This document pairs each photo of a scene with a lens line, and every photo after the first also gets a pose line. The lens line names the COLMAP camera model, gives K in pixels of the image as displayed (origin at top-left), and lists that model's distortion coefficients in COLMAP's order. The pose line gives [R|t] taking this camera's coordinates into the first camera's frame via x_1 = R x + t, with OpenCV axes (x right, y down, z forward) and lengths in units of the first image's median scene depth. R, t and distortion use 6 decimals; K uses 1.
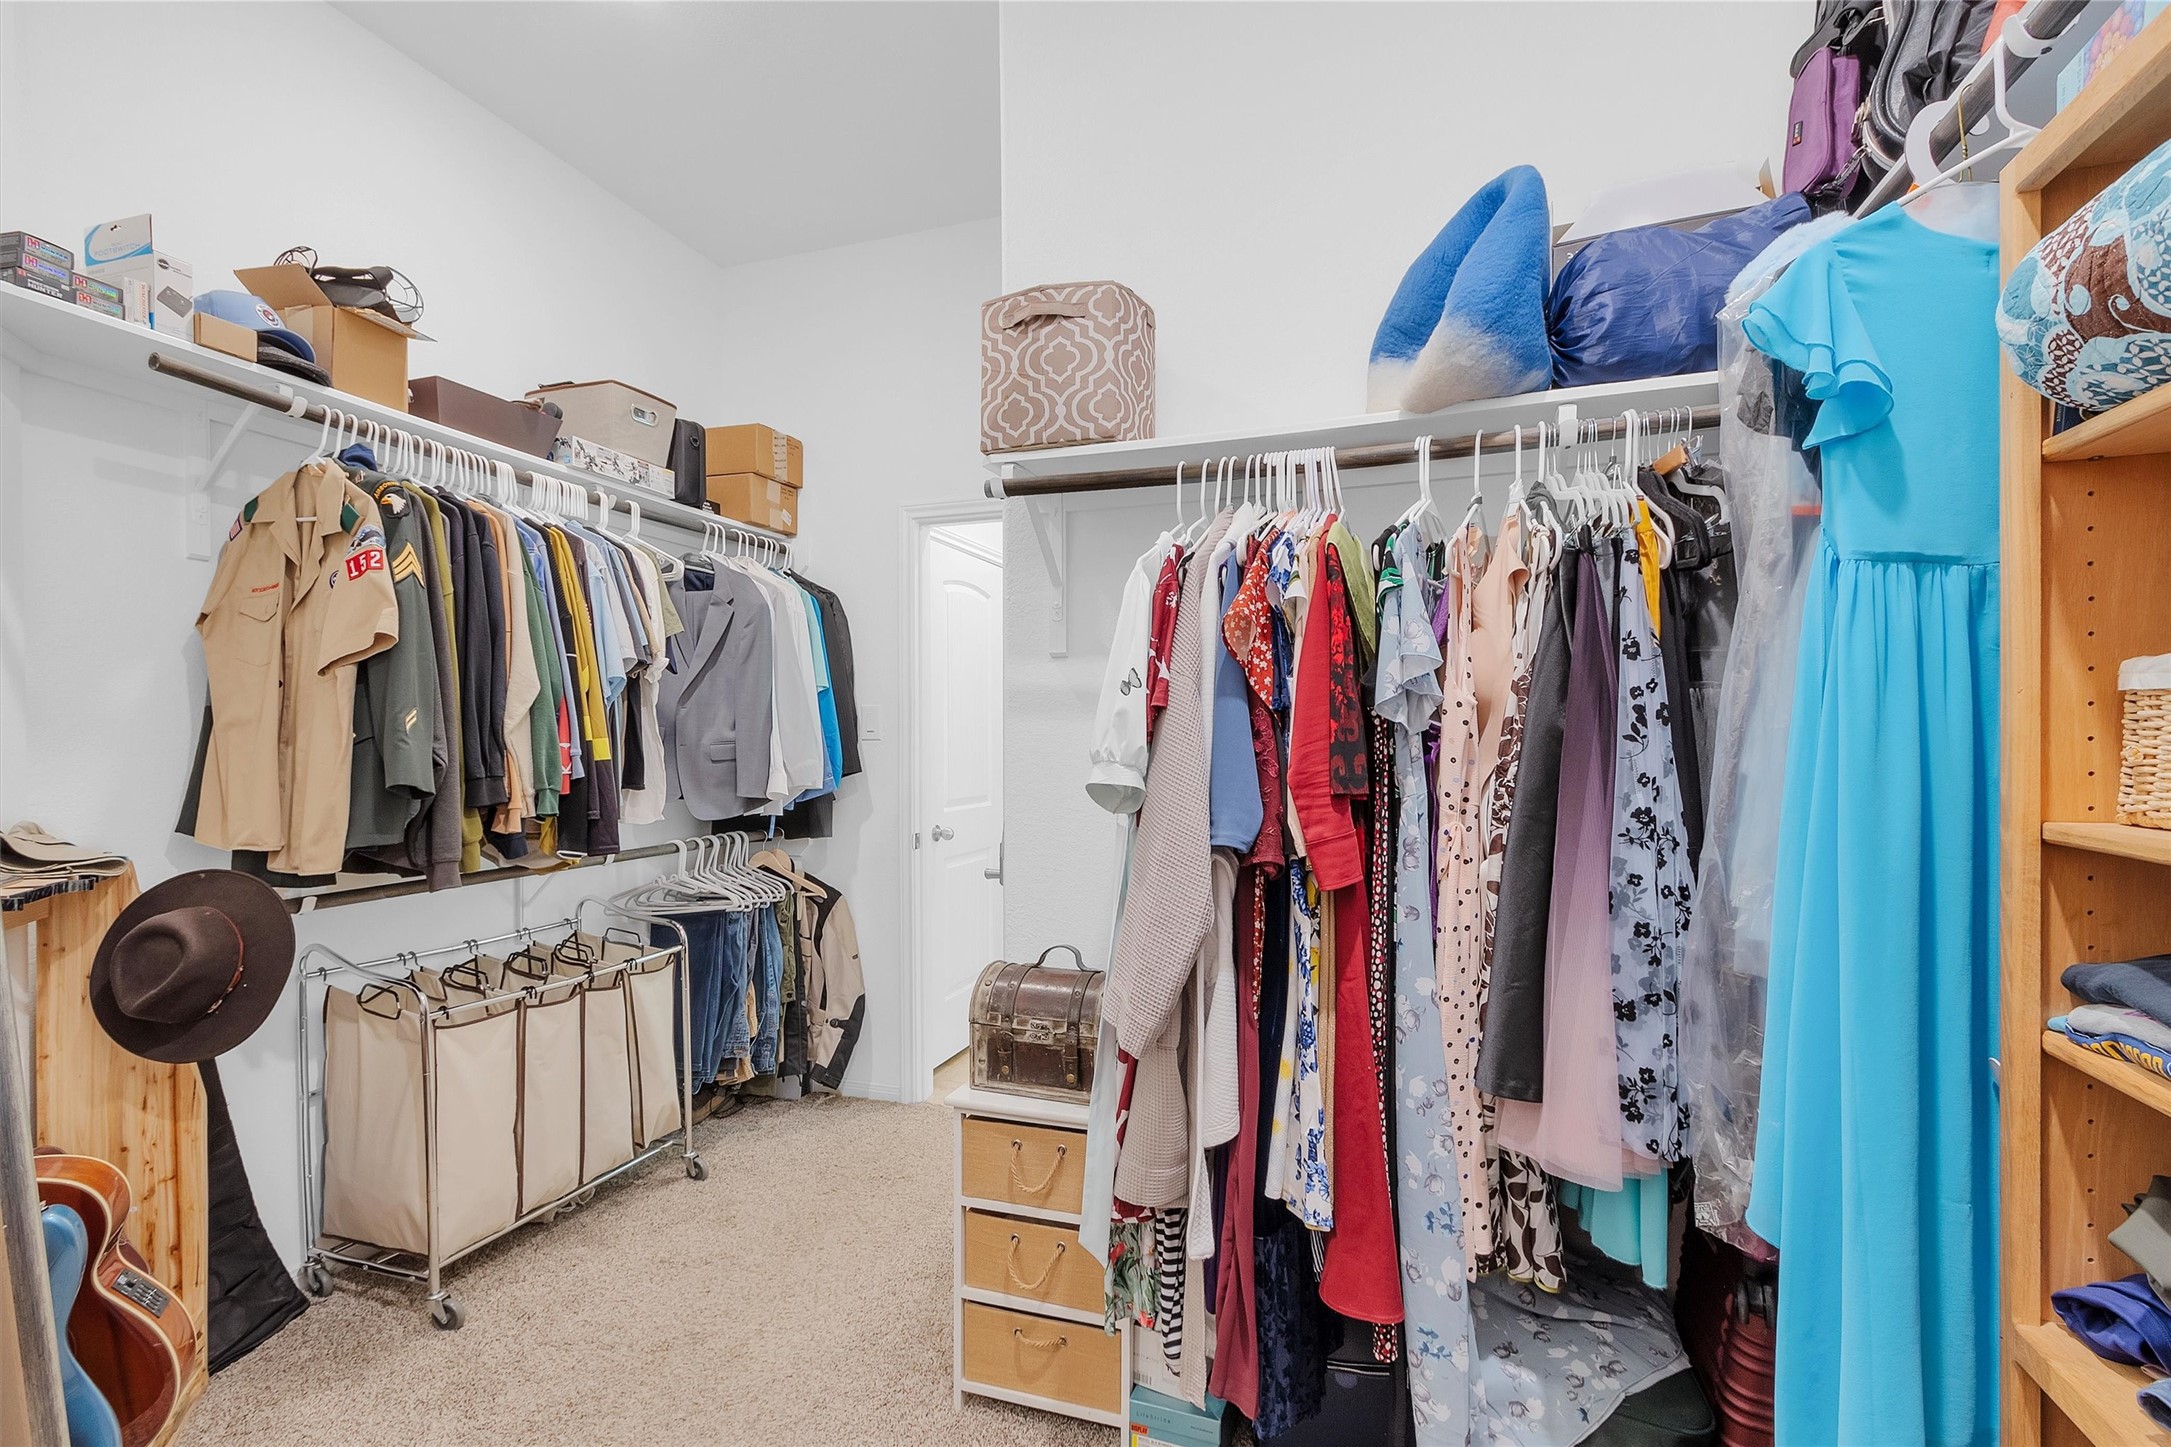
lens RADIAL K [[992.2, 0, 1085.5], [0, 992.2, 723.5], [0, 0, 1]] dist [-0.002335, -0.000870]
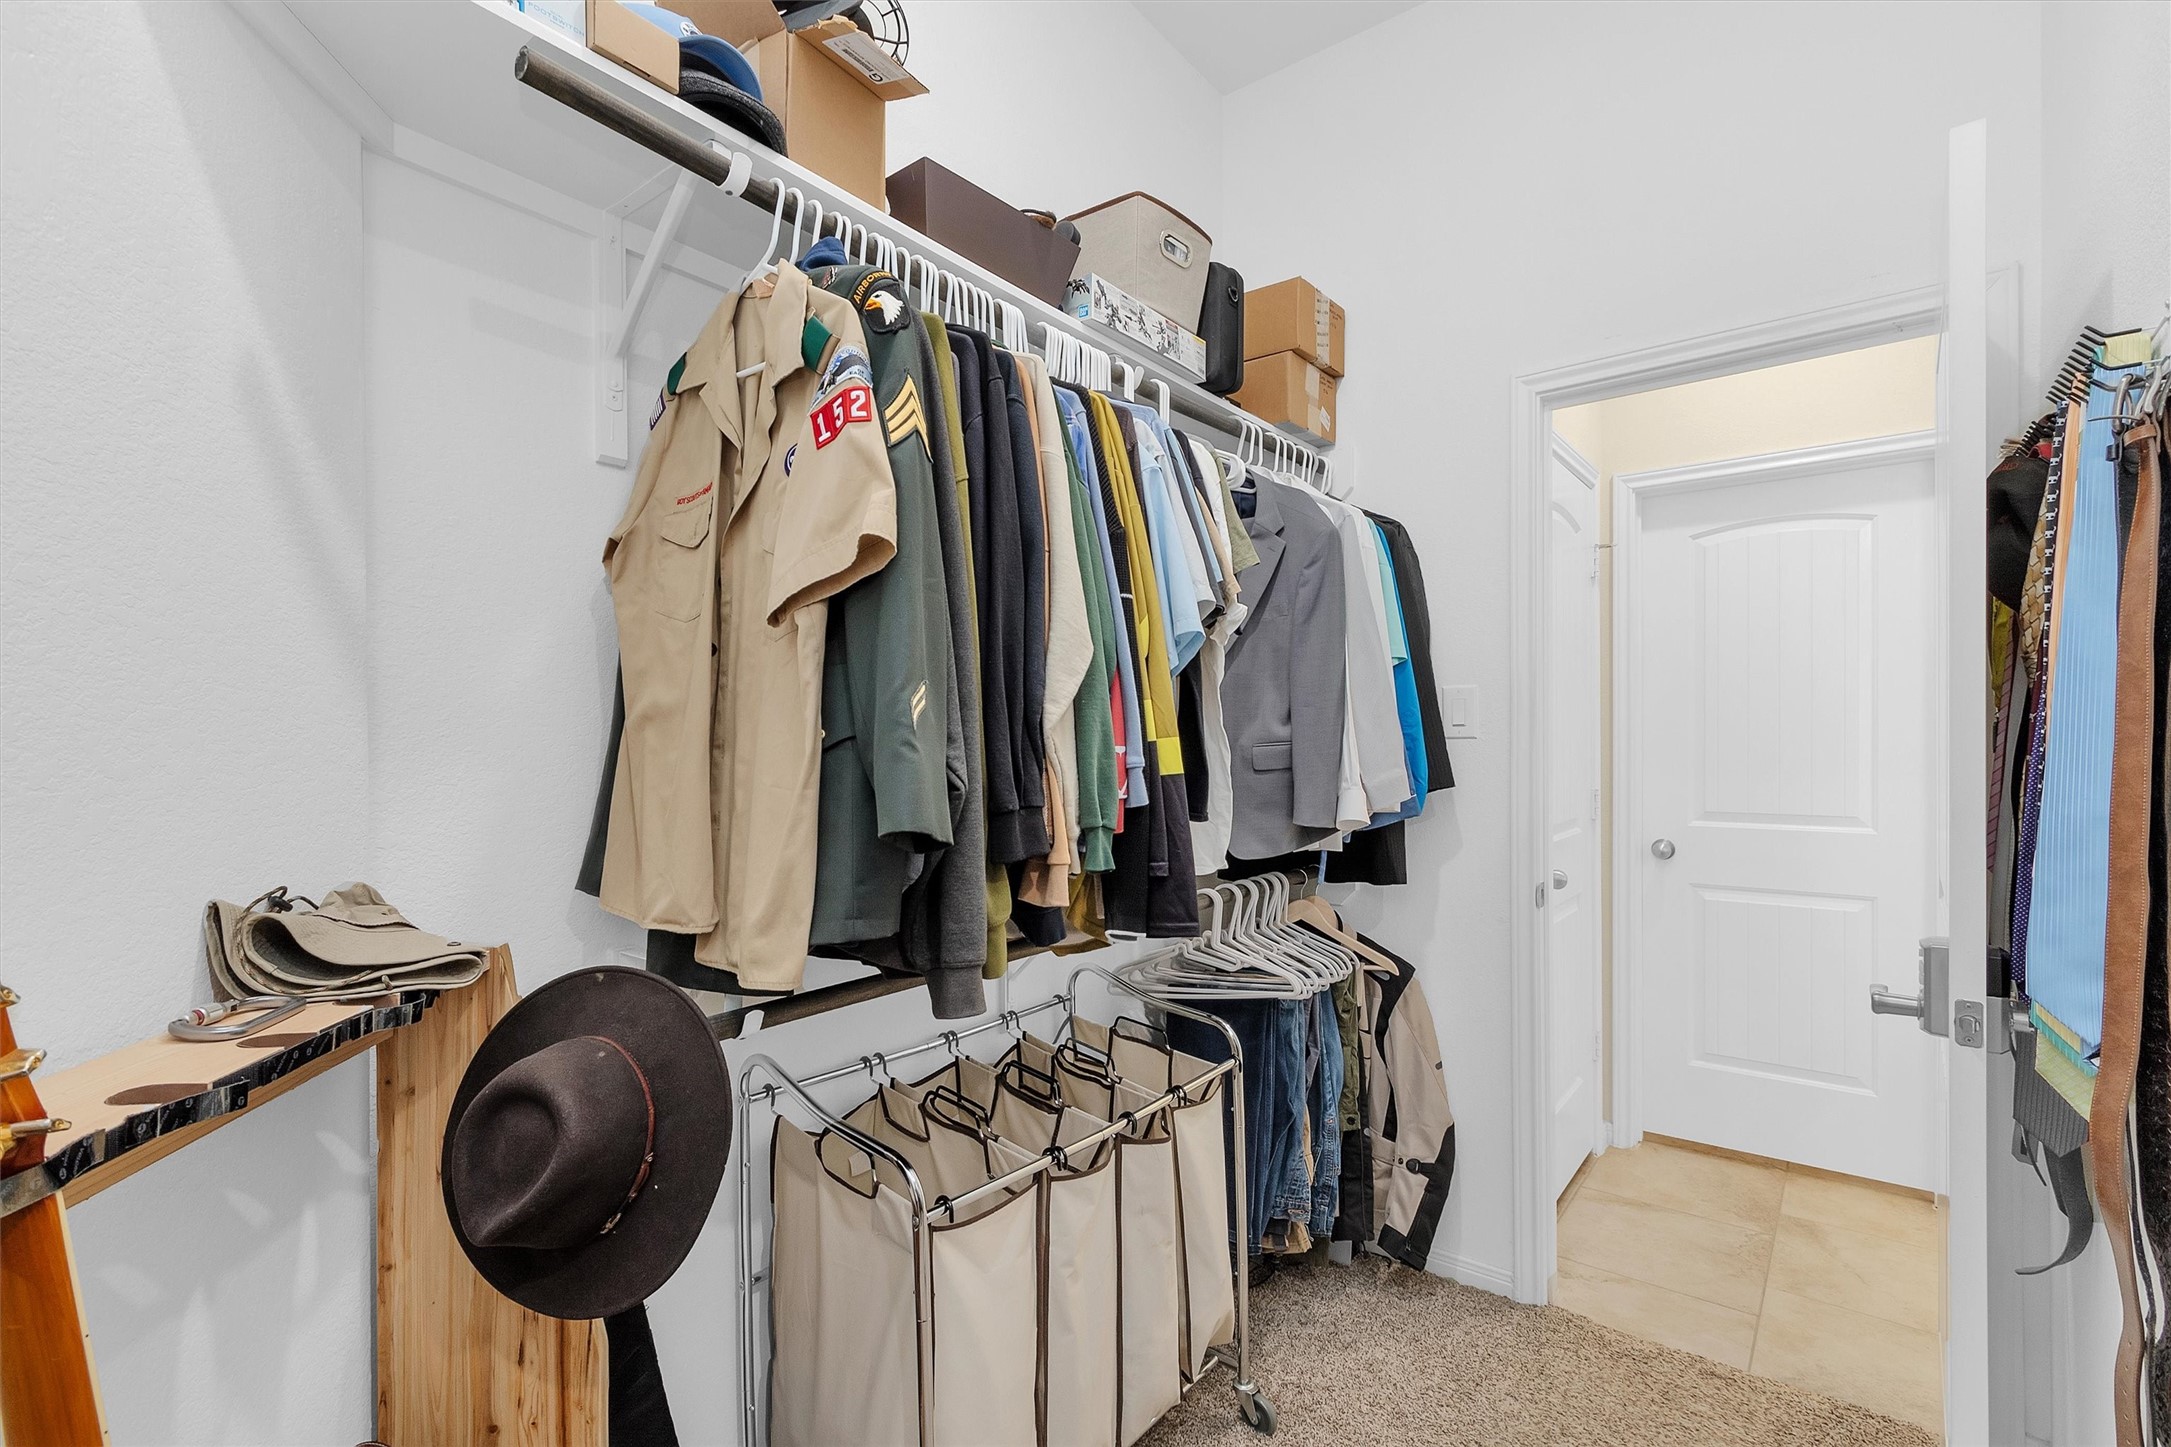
lens RADIAL K [[975.4, 0, 1086.9], [0, 975.4, 690.6], [0, 0, 1]] dist [0.001771, 0.000157]
pose [[0.944345, -0.020080, -0.328342, -0.369768], [0.009671, 0.999399, -0.033303, 0.006198], [0.328813, 0.028274, 0.943972, 0.470779]]
